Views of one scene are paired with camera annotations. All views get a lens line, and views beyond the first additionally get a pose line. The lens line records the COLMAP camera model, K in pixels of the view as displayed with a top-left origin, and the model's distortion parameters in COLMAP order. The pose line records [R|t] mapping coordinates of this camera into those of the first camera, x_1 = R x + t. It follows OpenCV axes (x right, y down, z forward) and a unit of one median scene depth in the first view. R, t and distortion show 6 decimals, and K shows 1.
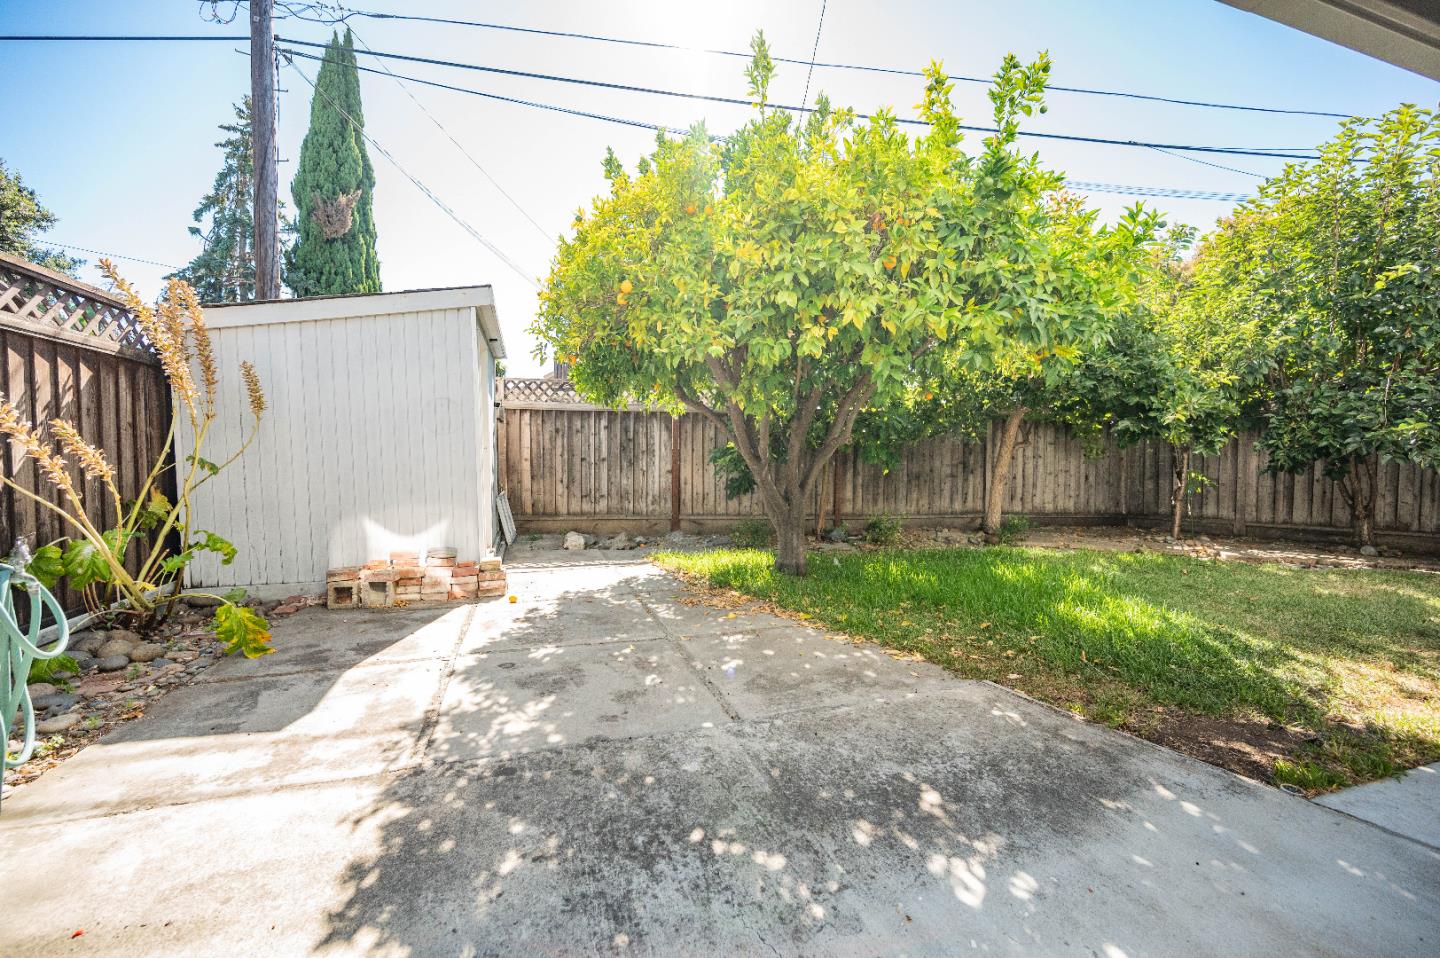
lens RADIAL K [[567.8, 0, 718.4], [0, 567.8, 474.1], [0, 0, 1]] dist [0.001794, 0.000502]
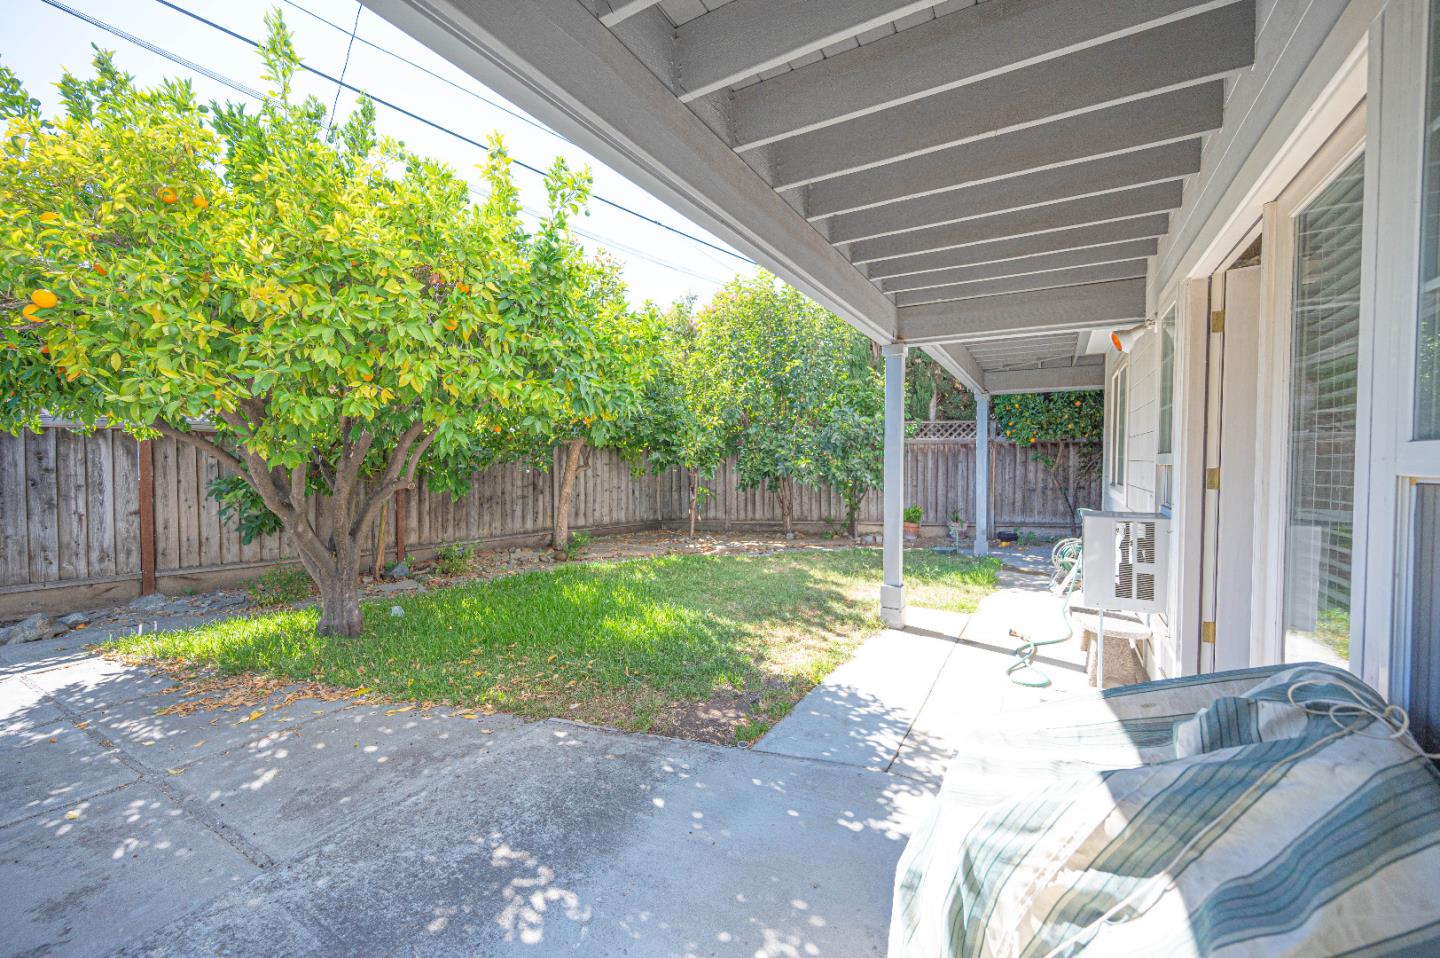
lens RADIAL K [[567.8, 0, 718.4], [0, 567.8, 474.1], [0, 0, 1]] dist [0.001794, 0.000502]
pose [[0.753563, -0.022600, 0.656987, -0.004120], [0.023608, 0.999695, 0.007311, -0.089076], [-0.656951, 0.010001, 0.753867, -0.048338]]
